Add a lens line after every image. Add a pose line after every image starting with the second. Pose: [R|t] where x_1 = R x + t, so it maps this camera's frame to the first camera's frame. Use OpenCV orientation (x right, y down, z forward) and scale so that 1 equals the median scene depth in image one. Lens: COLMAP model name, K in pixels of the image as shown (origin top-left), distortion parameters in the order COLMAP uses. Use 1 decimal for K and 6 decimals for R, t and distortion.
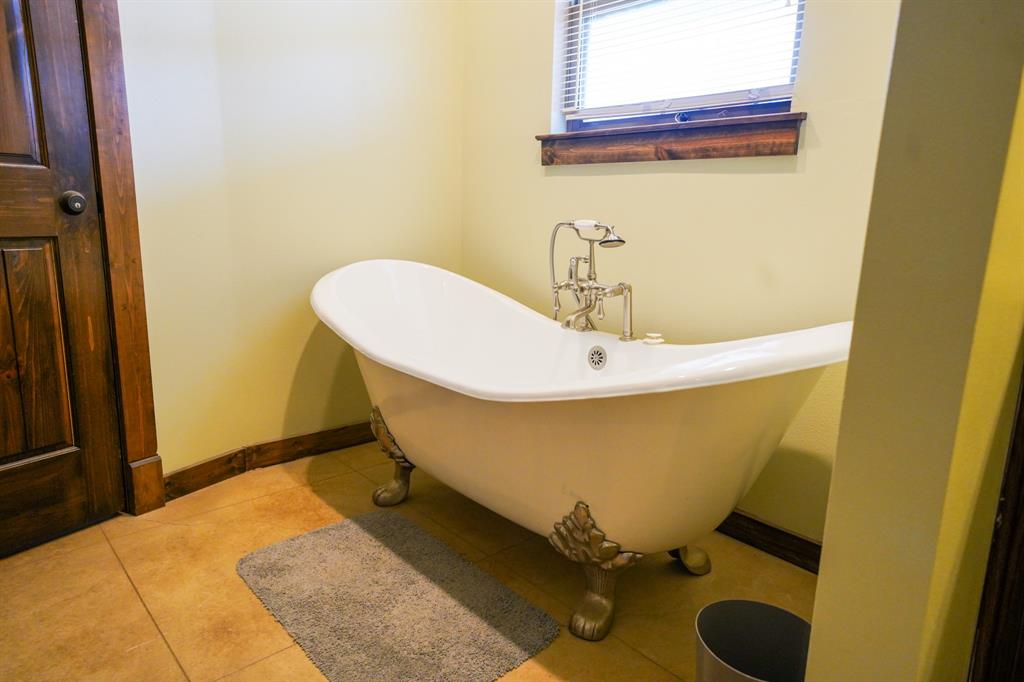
lens RADIAL K [[646.7, 0, 517.1], [0, 646.7, 334.8], [0, 0, 1]] dist [0.042501, 0.000017]
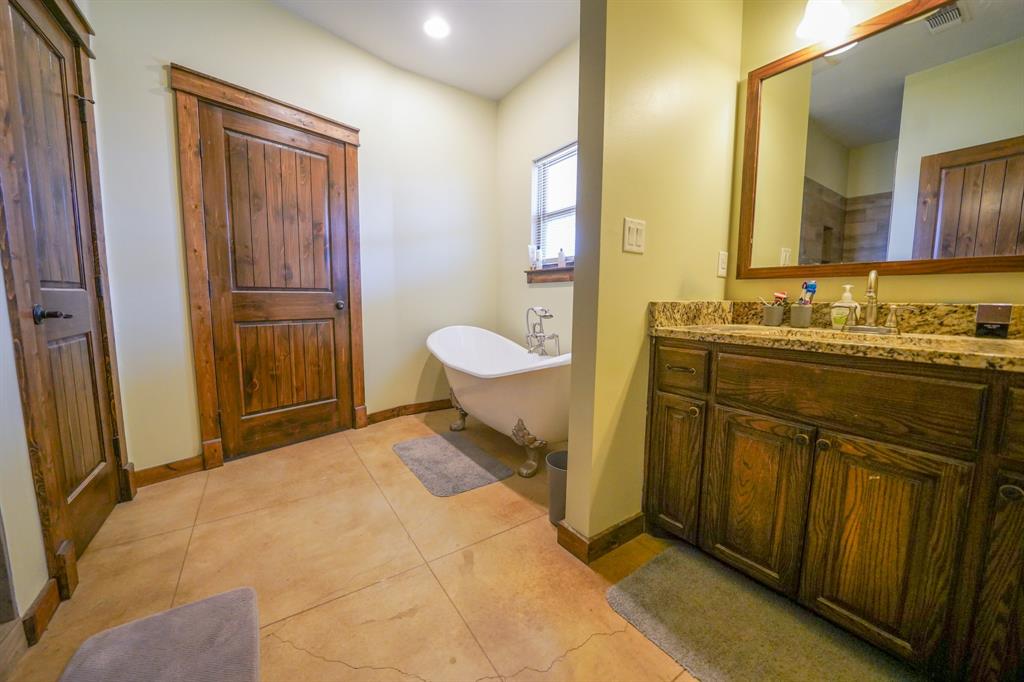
lens RADIAL K [[363.2, 0, 503.0], [0, 363.2, 337.9], [0, 0, 1]] dist [-0.002207, -0.000060]
pose [[0.988812, -0.004910, -0.149089, 0.178876], [-0.008678, 0.995872, -0.090354, 0.053762], [0.148918, 0.090636, 0.984687, -0.306272]]
